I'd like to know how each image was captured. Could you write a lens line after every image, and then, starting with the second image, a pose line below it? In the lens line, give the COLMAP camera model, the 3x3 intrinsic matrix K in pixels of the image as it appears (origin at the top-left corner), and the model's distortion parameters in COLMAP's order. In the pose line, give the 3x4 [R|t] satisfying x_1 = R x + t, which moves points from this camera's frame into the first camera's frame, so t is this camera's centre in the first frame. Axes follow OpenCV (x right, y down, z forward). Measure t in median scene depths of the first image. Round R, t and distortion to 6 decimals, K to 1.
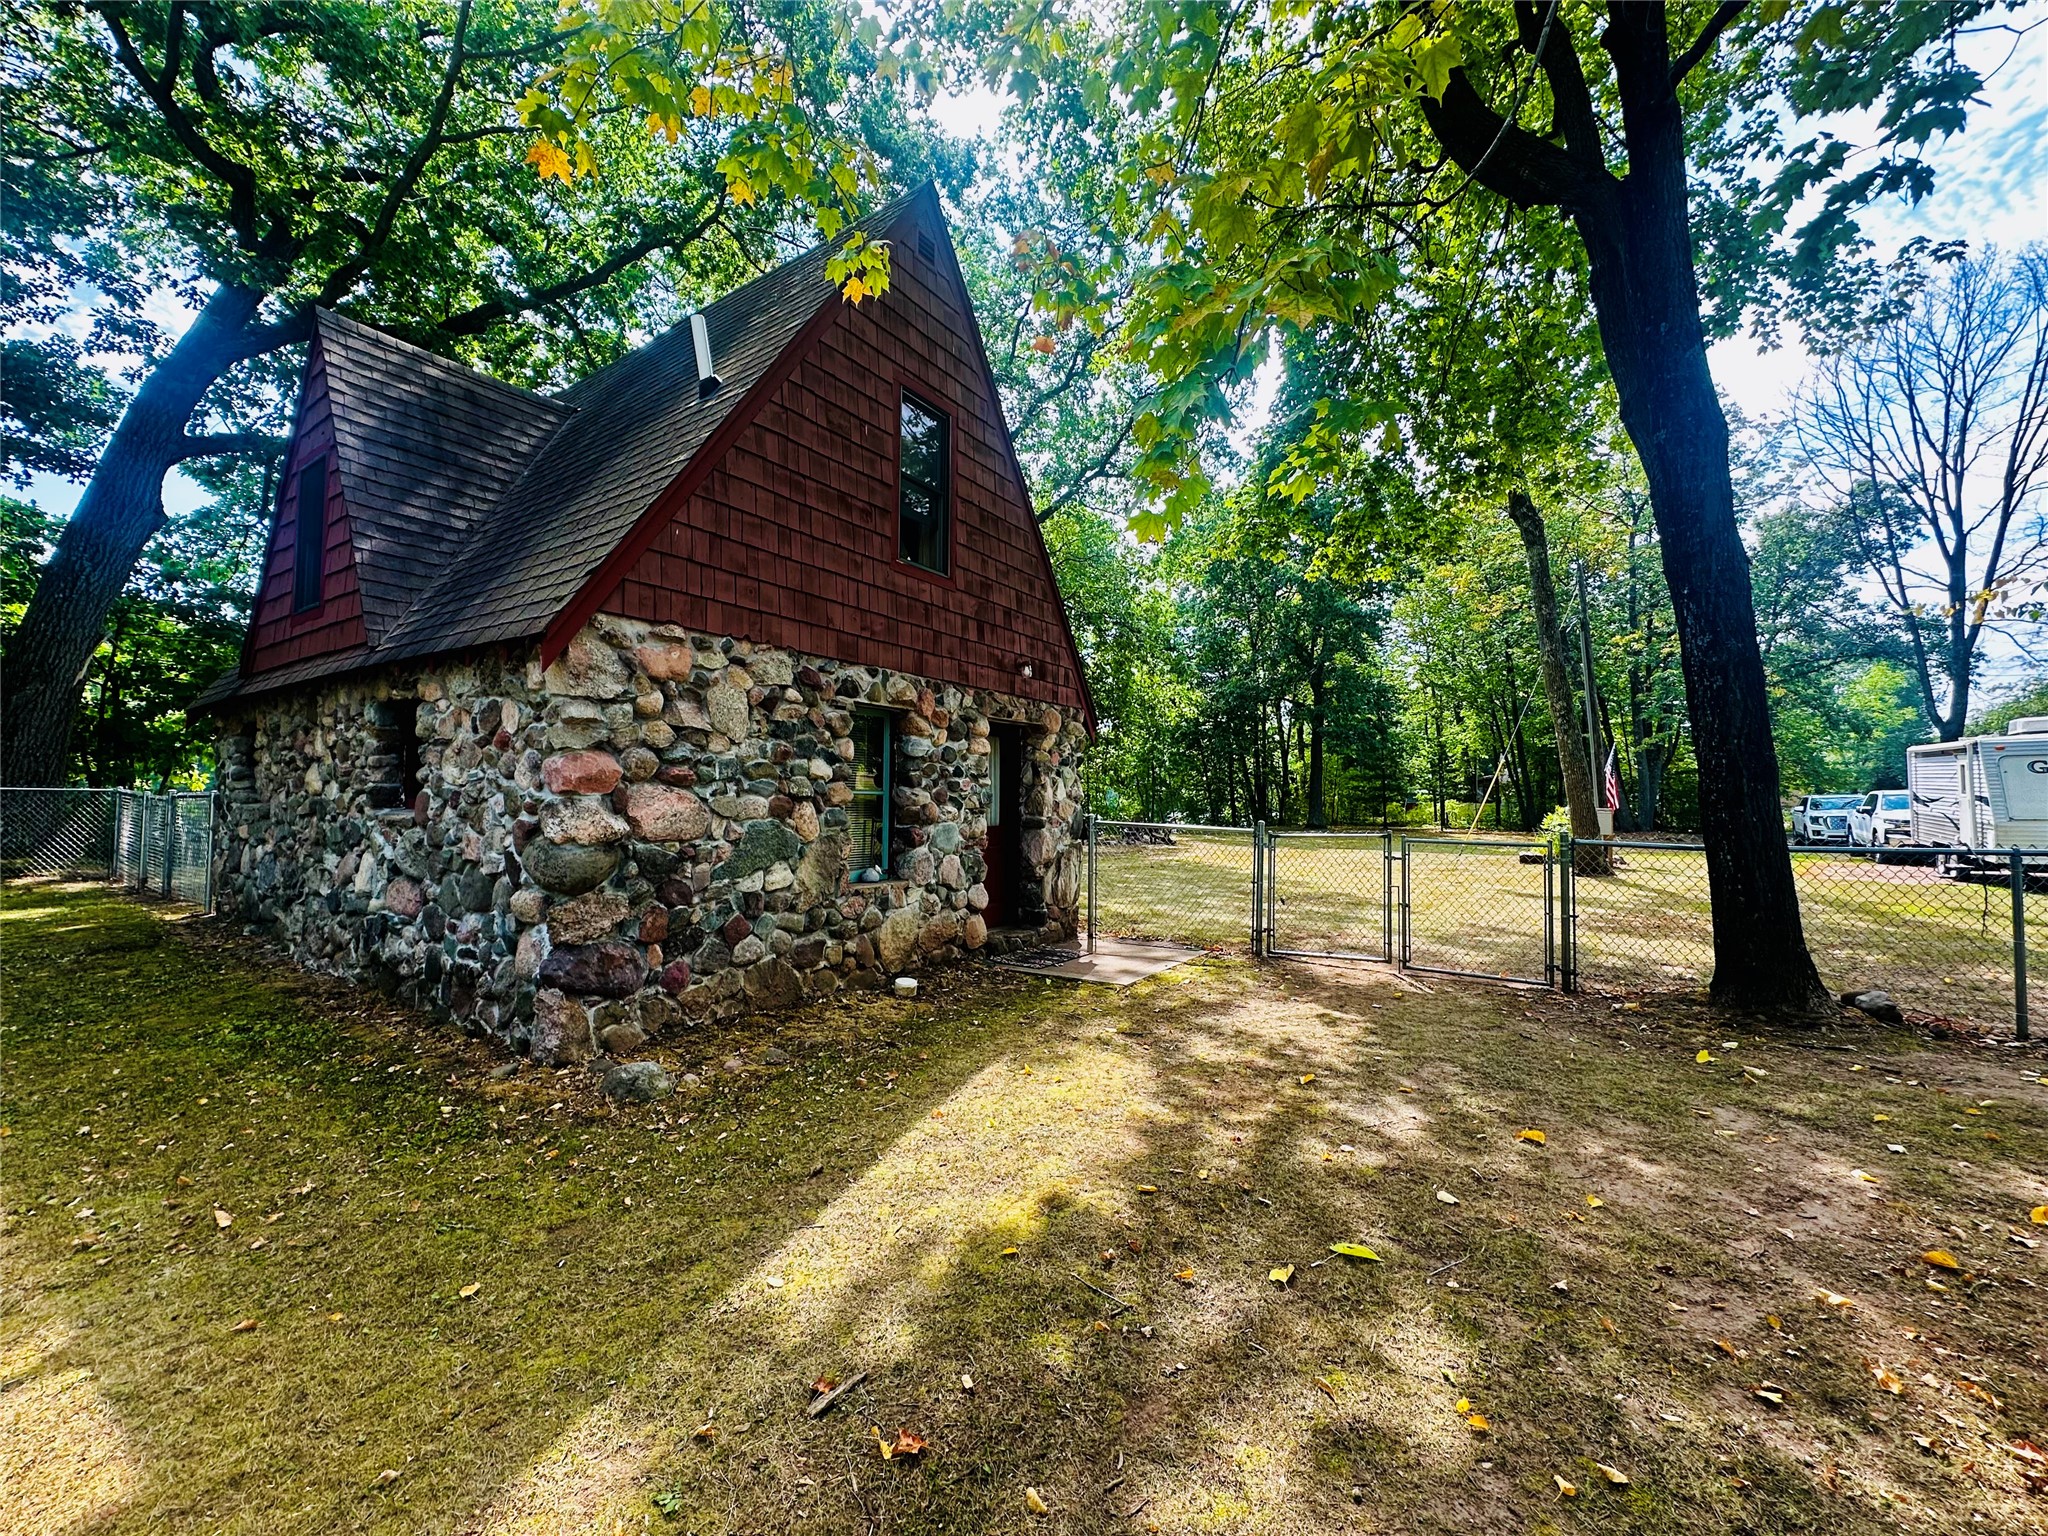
lens RADIAL K [[815.0, 0, 1022.5], [0, 815.0, 768.4], [0, 0, 1]] dist [-0.002071, 0.000711]
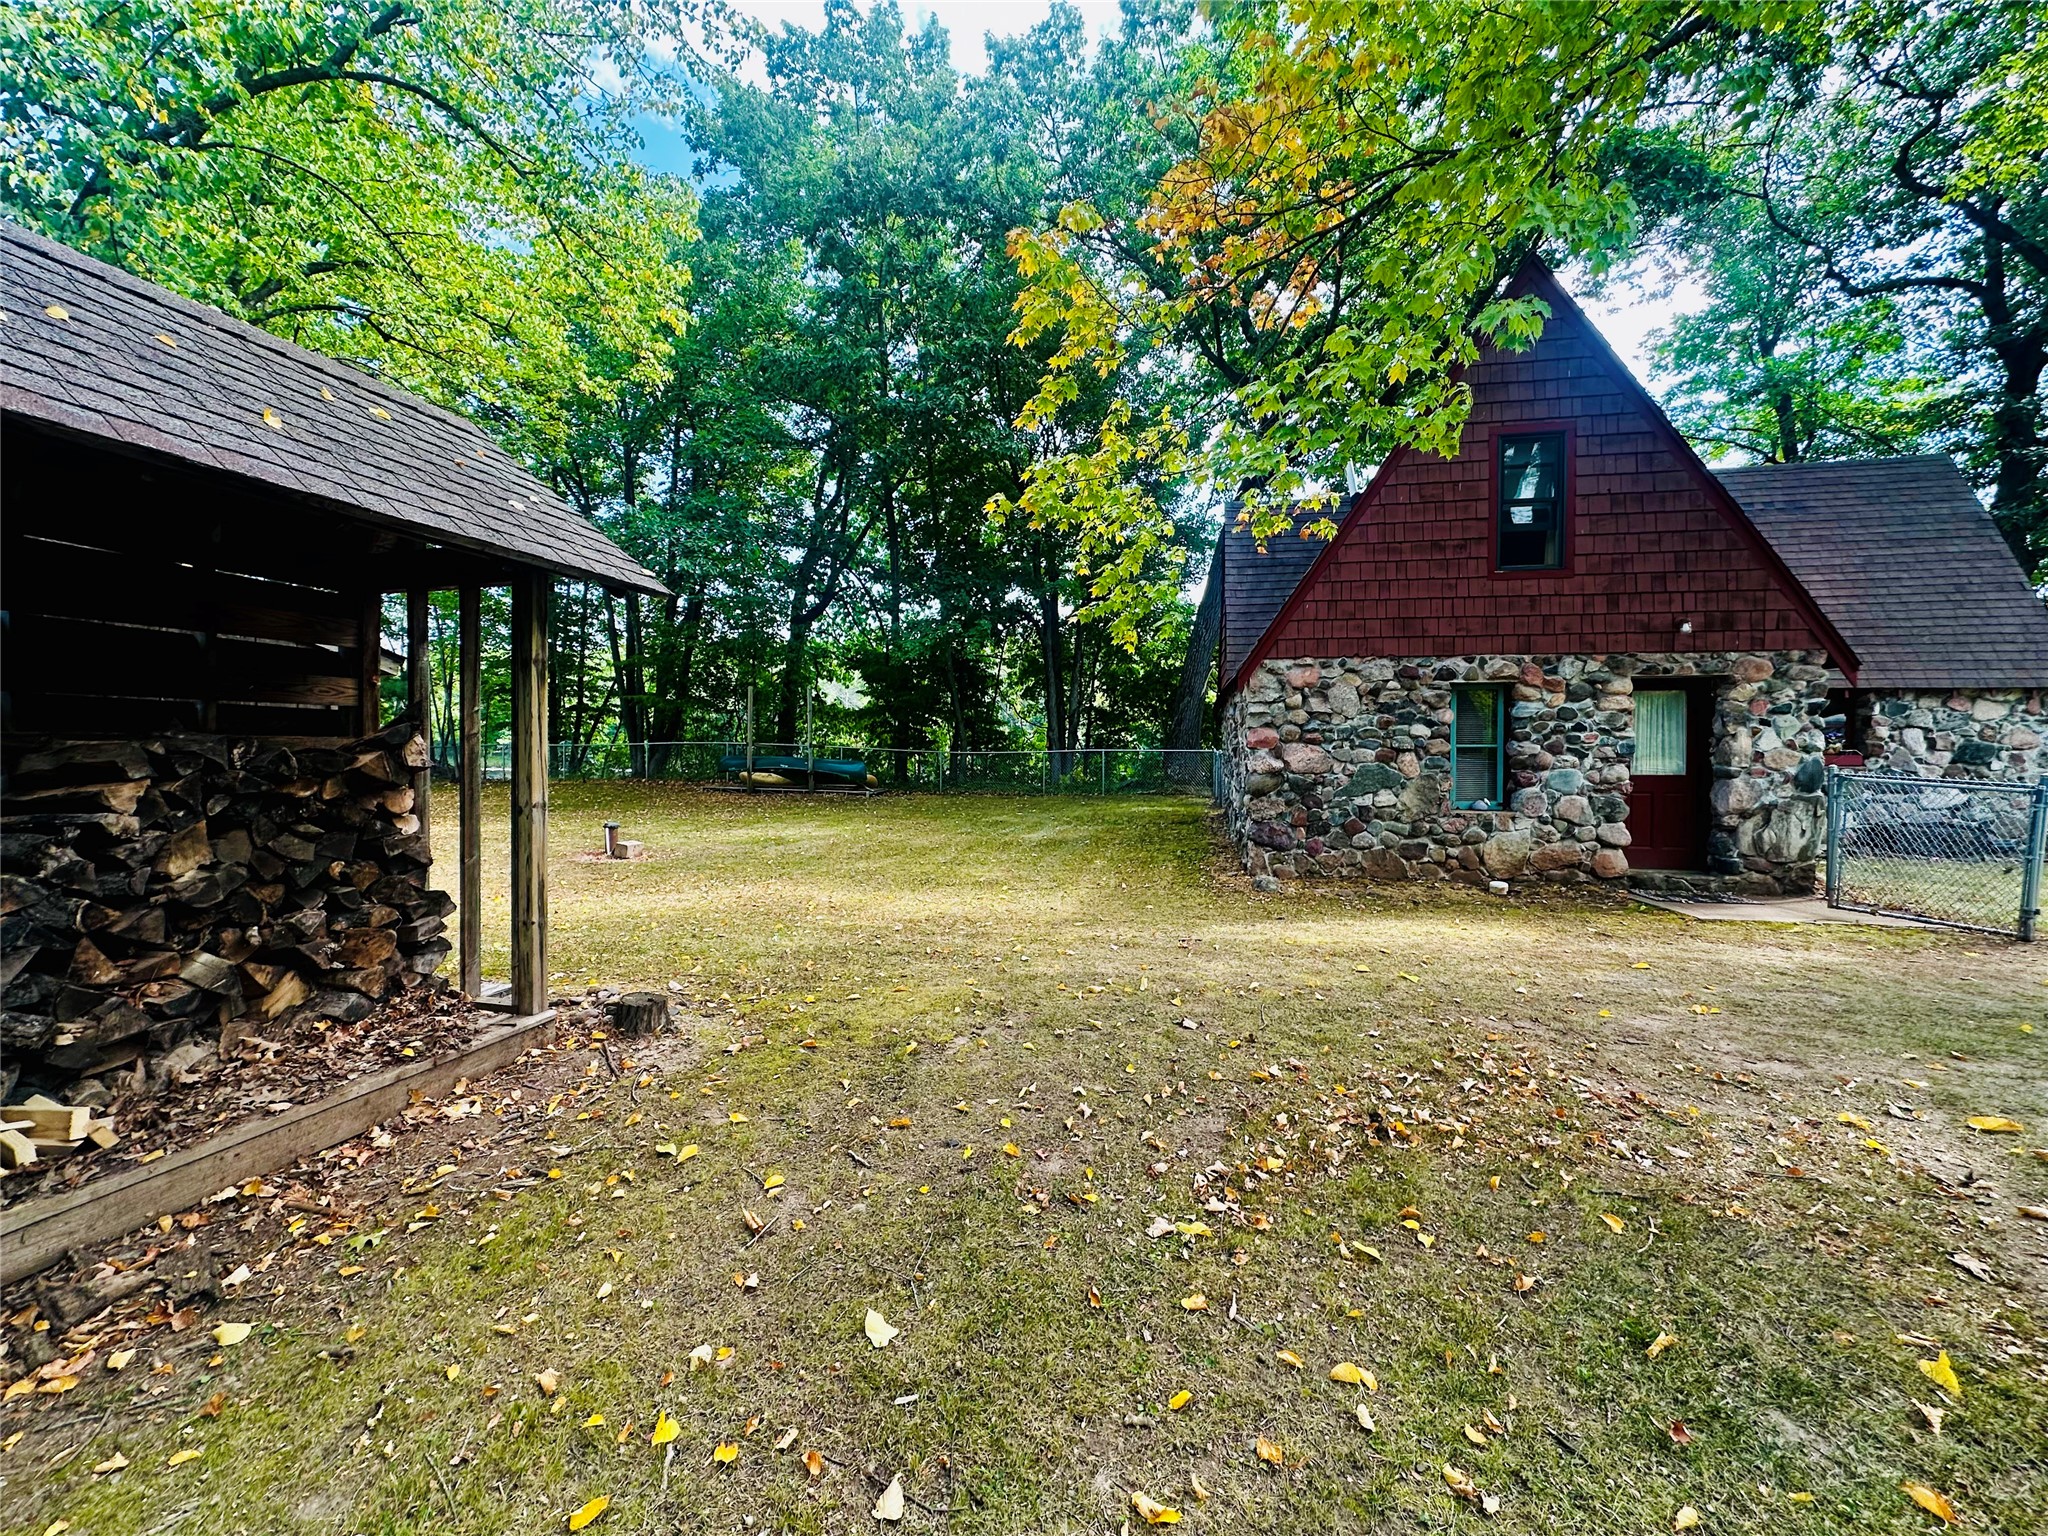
lens RADIAL K [[815.0, 0, 1017.6], [0, 815.0, 765.1], [0, 0, 1]] dist [-0.002071, 0.000711]
pose [[0.388279, 0.006013, -0.921522, 0.762513], [0.038076, 0.999020, 0.022561, 0.001776], [0.920755, -0.043848, 0.387669, -0.250234]]
